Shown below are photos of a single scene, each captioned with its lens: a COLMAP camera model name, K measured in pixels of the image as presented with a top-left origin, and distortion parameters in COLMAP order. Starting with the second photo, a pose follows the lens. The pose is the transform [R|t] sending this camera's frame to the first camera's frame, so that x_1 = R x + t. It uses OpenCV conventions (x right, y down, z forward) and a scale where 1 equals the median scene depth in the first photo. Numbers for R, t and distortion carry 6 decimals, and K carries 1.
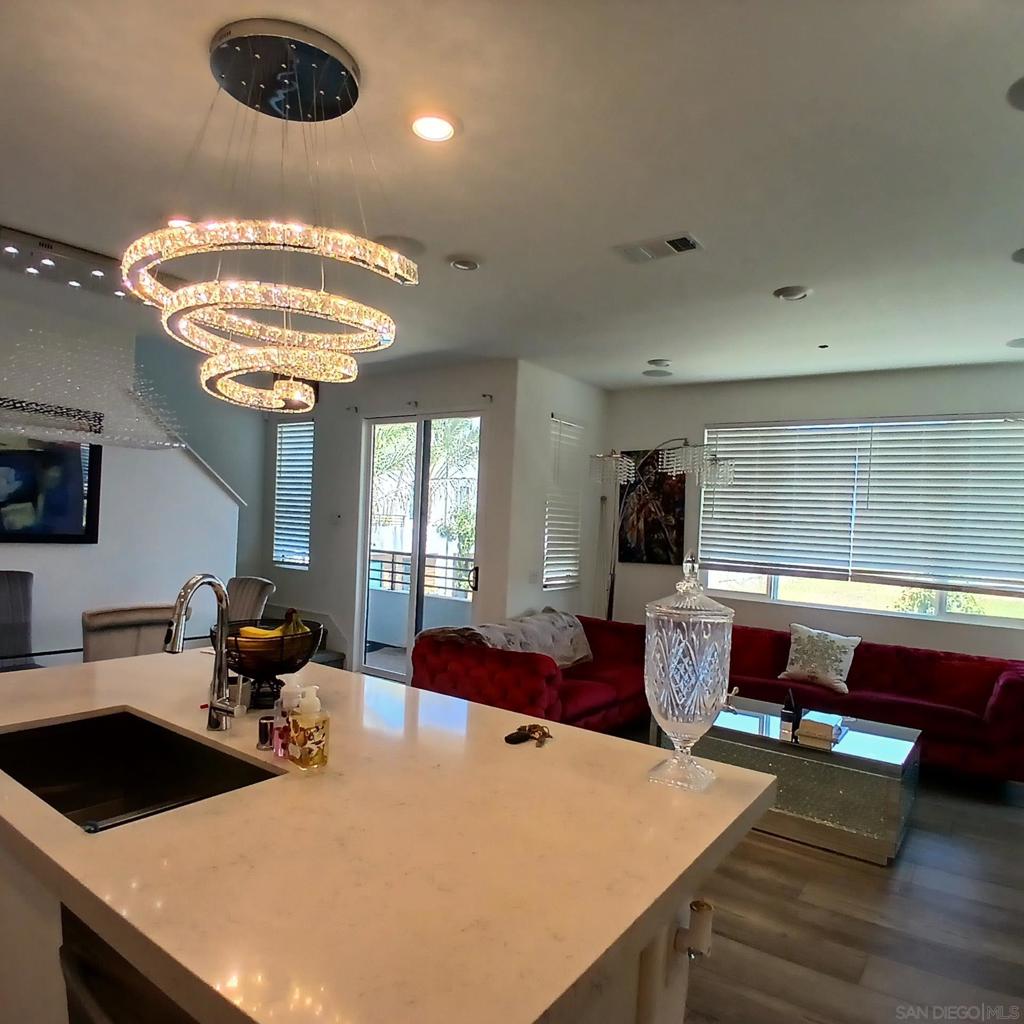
lens RADIAL K [[672.1, 0, 504.2], [0, 672.1, 536.2], [0, 0, 1]] dist [0.001271, -0.002532]
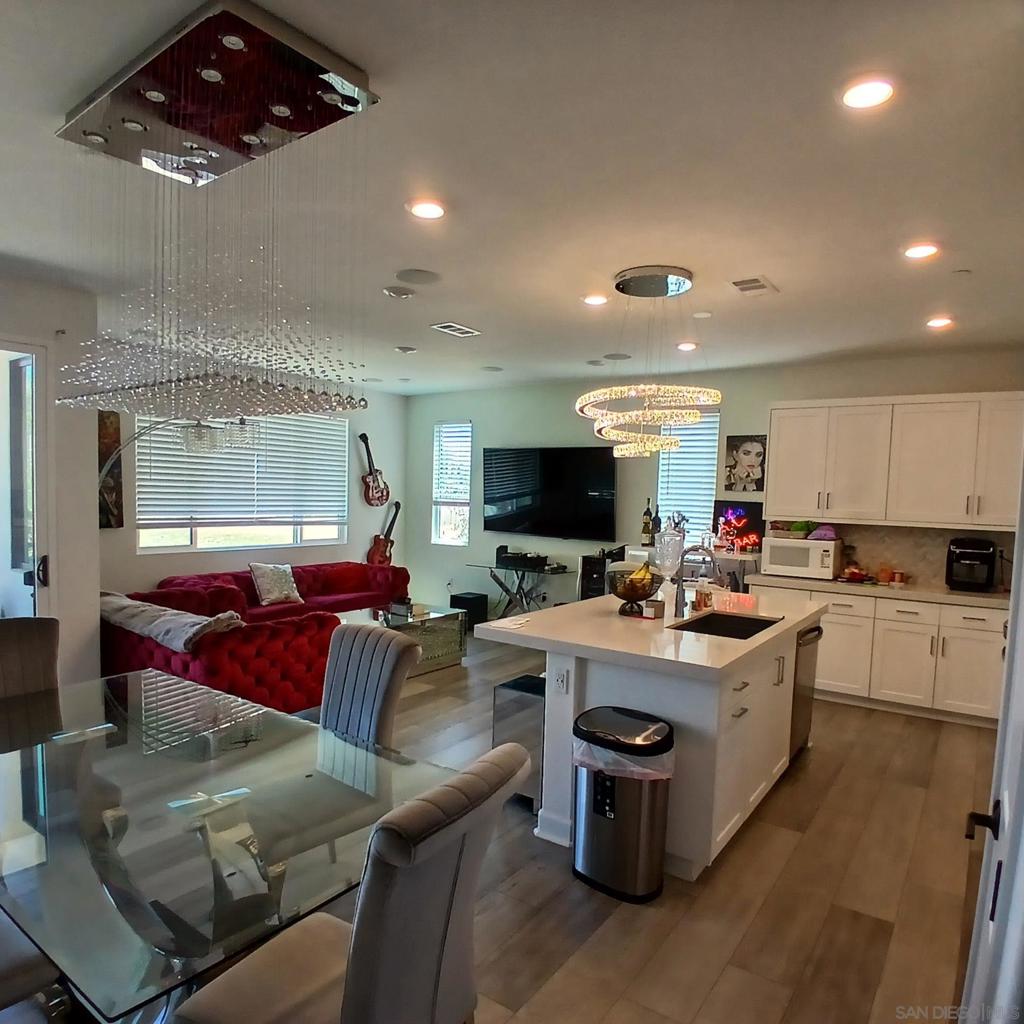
lens RADIAL K [[678.2, 0, 515.0], [0, 678.2, 534.4], [0, 0, 1]] dist [0.001425, -0.038939]
pose [[-0.008815, -0.110274, 0.993862, -0.734082], [-0.007994, 0.993877, 0.110204, -0.060869], [-0.999929, -0.006973, -0.009642, 0.441370]]
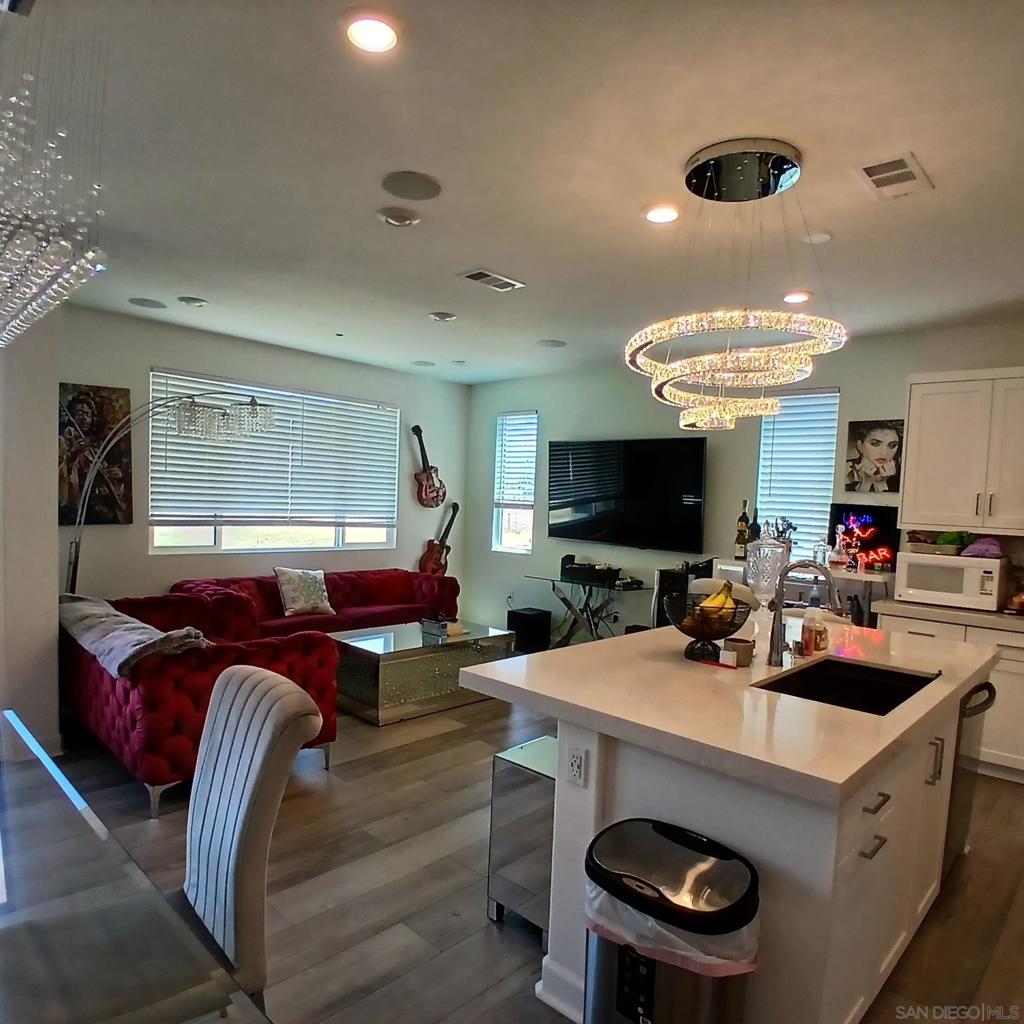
lens RADIAL K [[678.2, 0, 515.0], [0, 678.2, 534.4], [0, 0, 1]] dist [0.001425, -0.038939]
pose [[0.139798, -0.095131, 0.985600, -0.546424], [-0.013676, 0.995094, 0.097987, -0.036946], [-0.990086, -0.027178, 0.137811, 0.386148]]
